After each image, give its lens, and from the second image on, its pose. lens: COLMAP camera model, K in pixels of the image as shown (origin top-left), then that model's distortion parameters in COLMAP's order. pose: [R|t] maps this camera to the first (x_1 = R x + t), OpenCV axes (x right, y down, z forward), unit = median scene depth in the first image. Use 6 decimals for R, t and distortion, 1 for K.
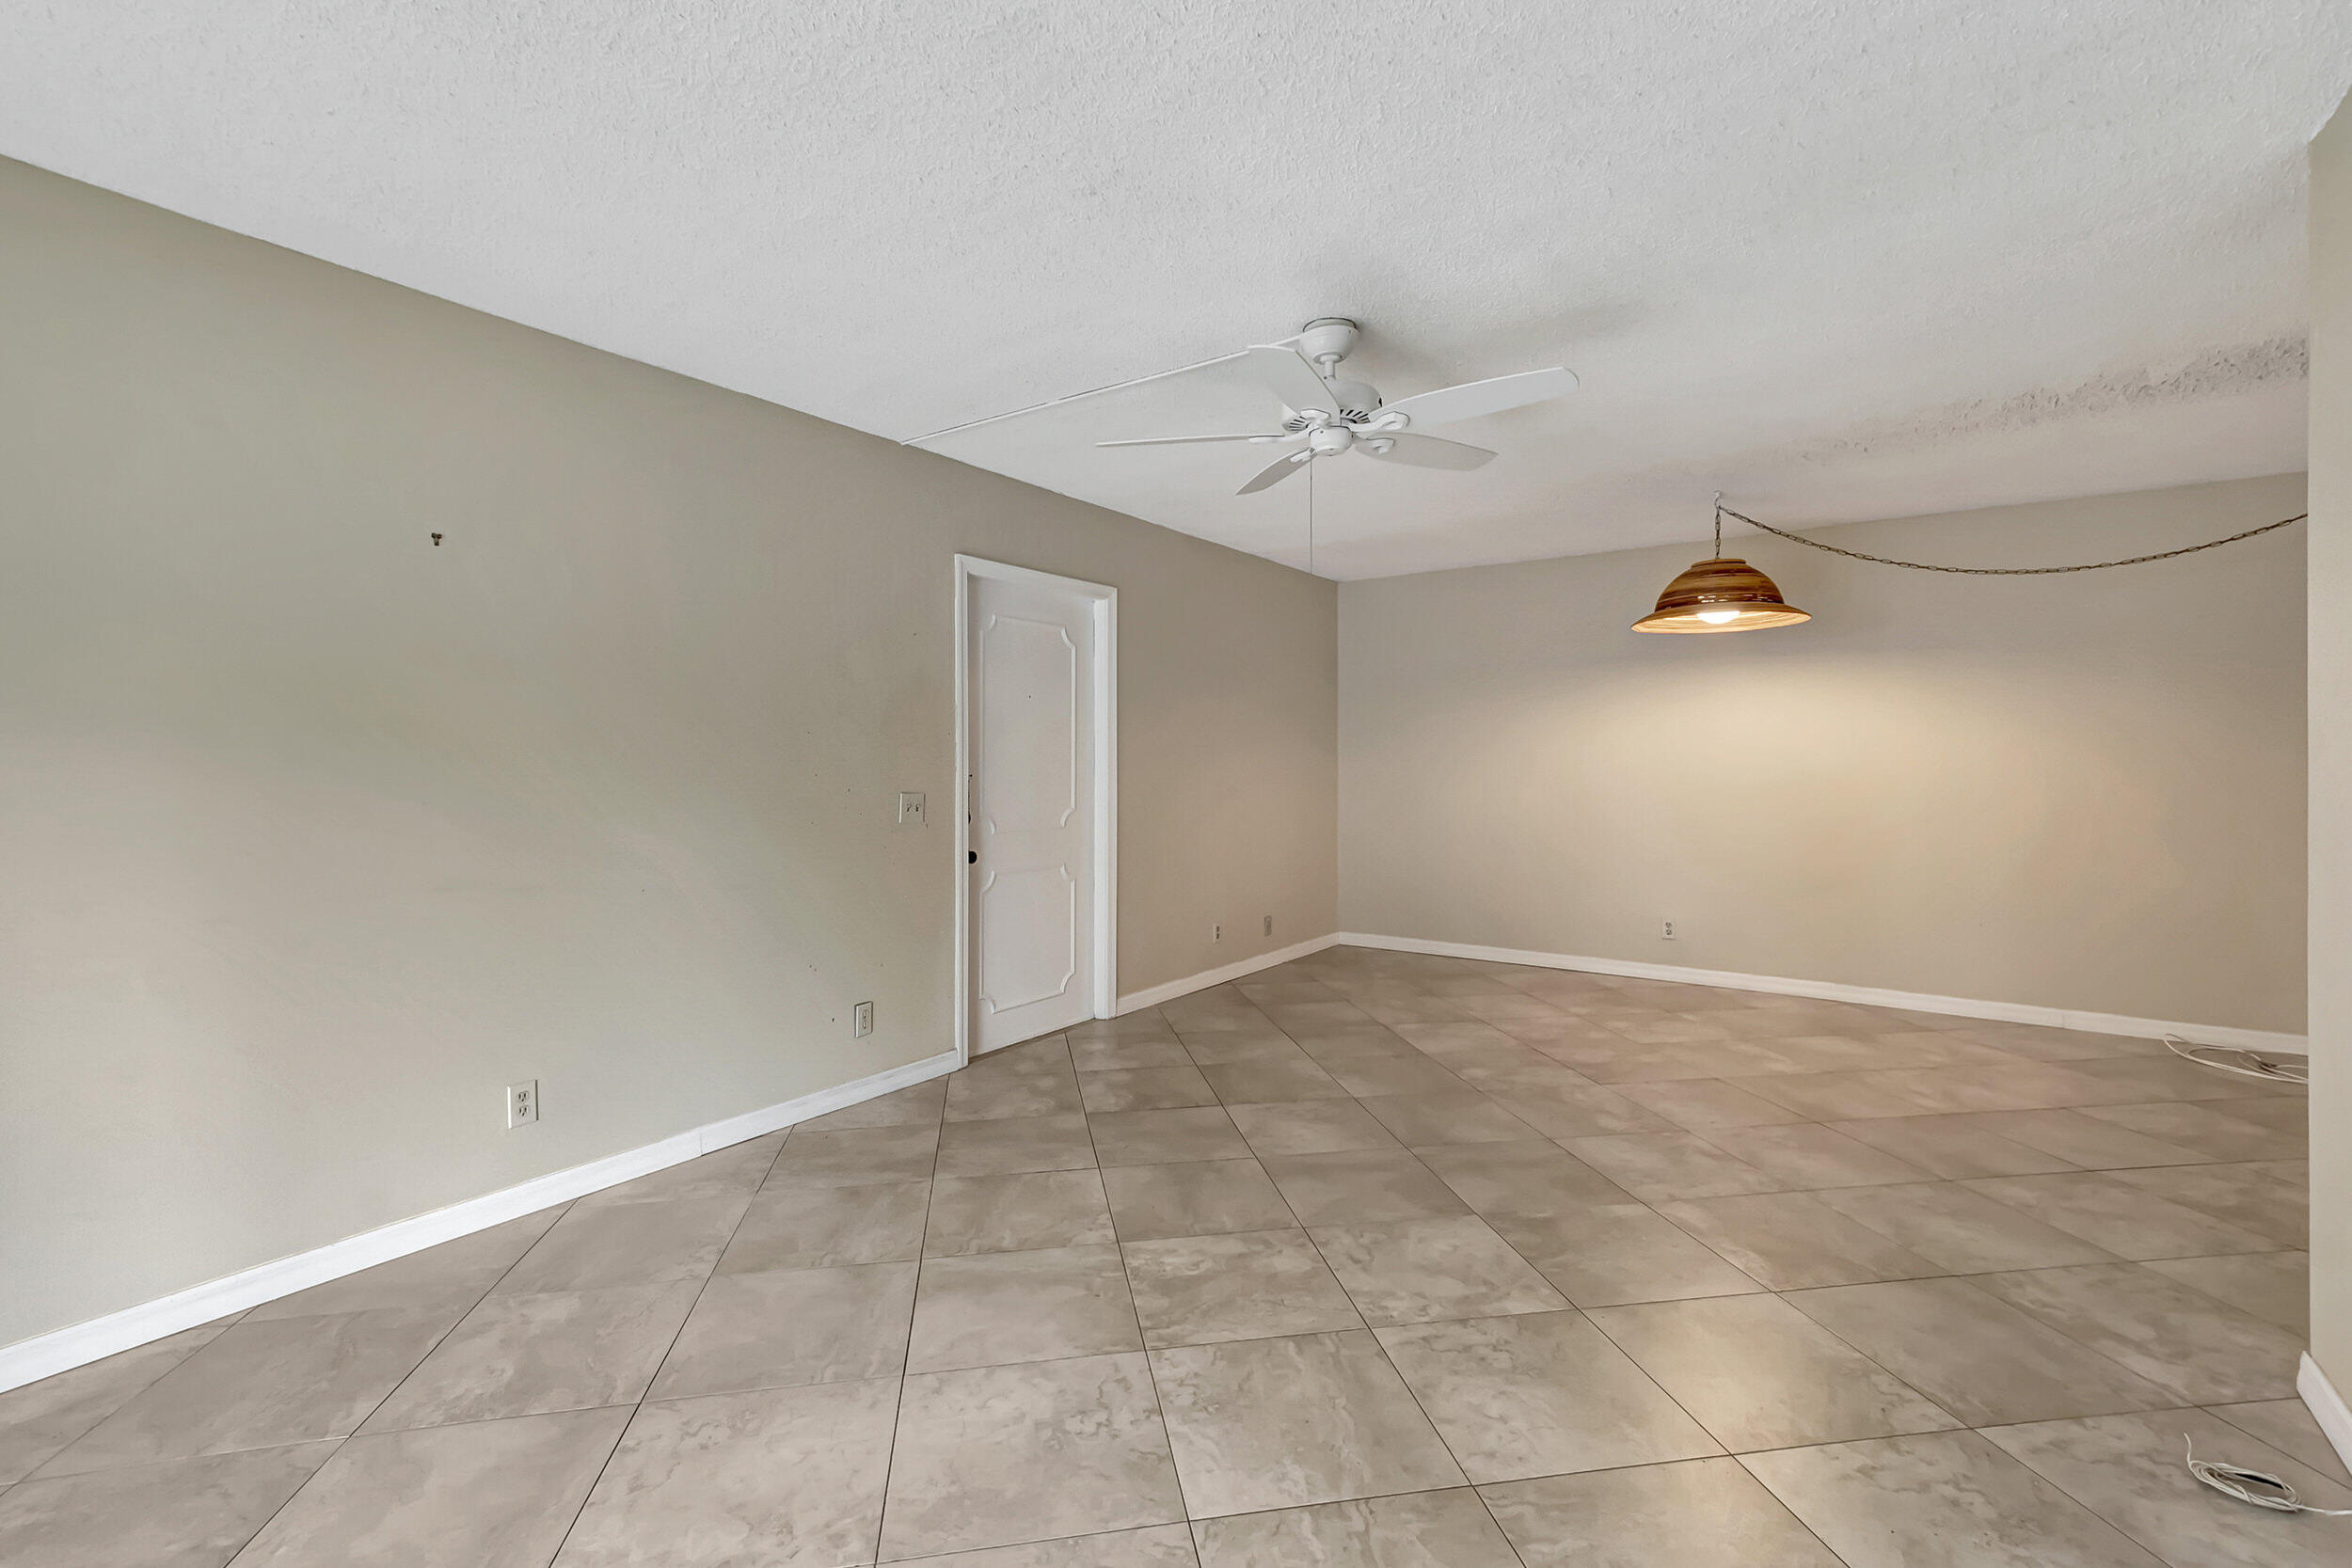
lens RADIAL K [[1038.5, 0, 1163.4], [0, 1038.5, 773.7], [0, 0, 1]] dist [0.004542, -0.001332]
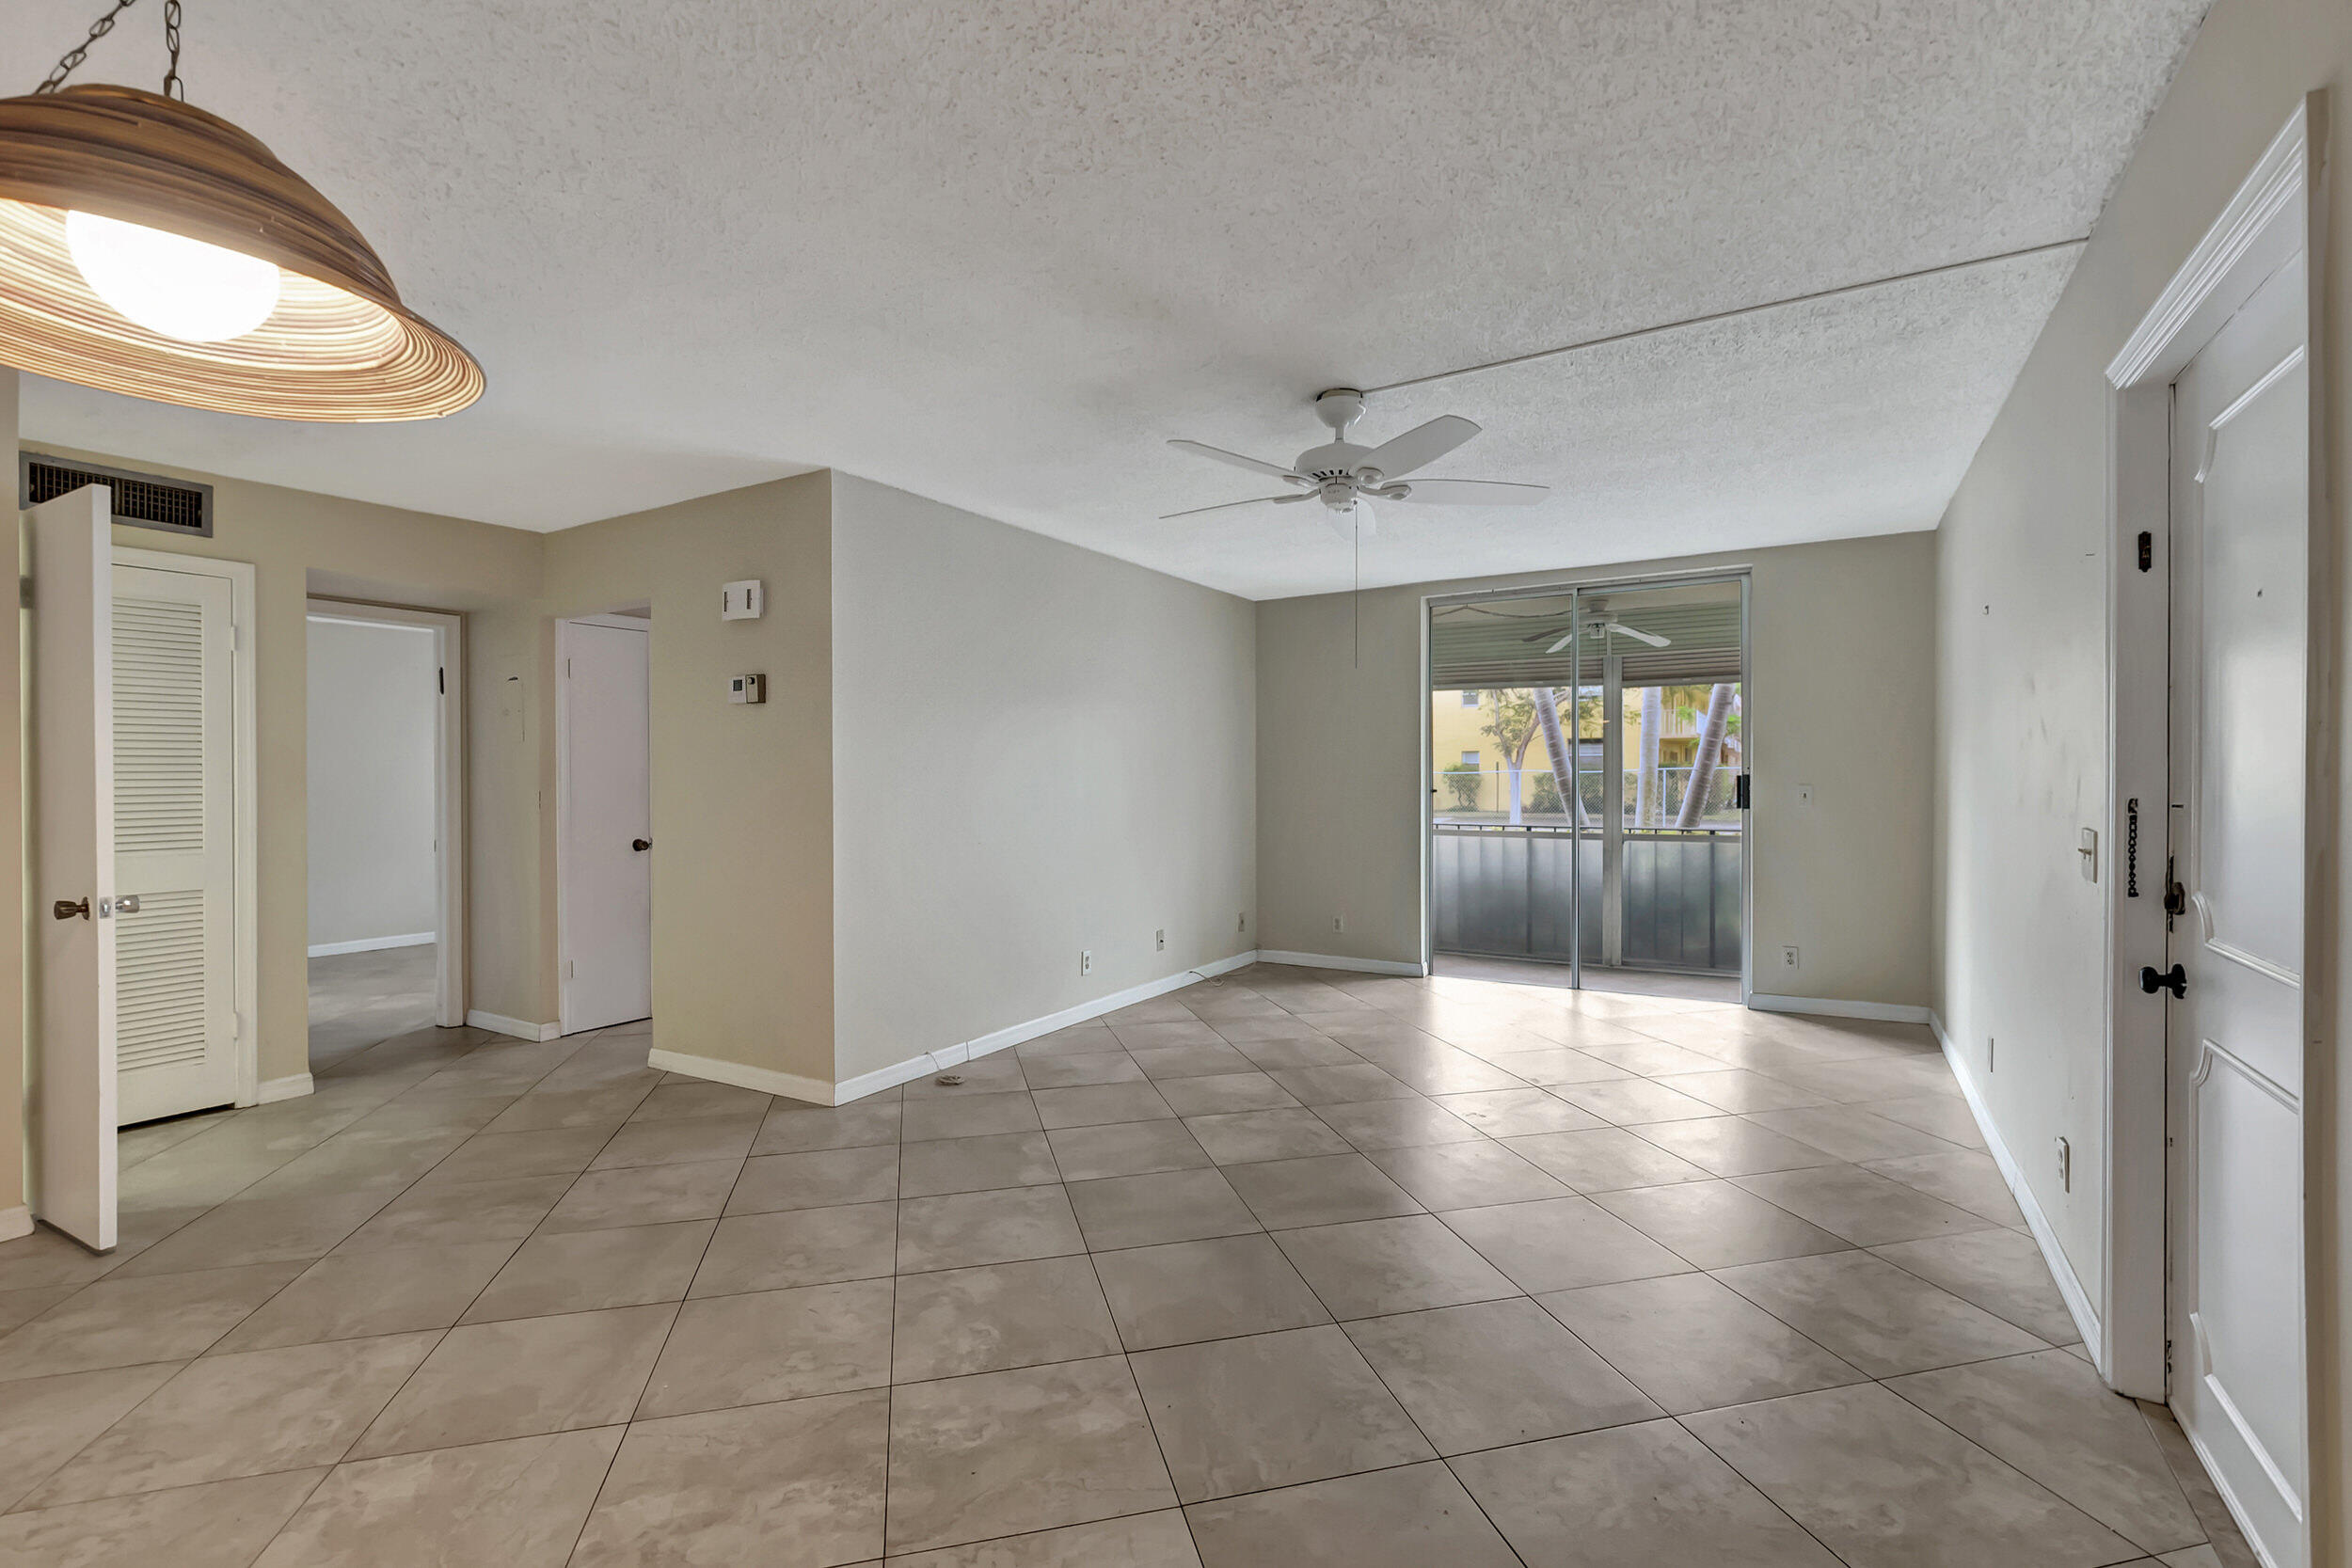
lens RADIAL K [[1038.5, 0, 1175.2], [0, 1038.5, 782.5], [0, 0, 1]] dist [0.004542, -0.001332]
pose [[-0.996781, 0.011232, -0.079387, 0.455679], [0.009808, 0.999784, 0.018299, -0.033790], [0.079576, 0.017461, -0.996676, 2.254373]]
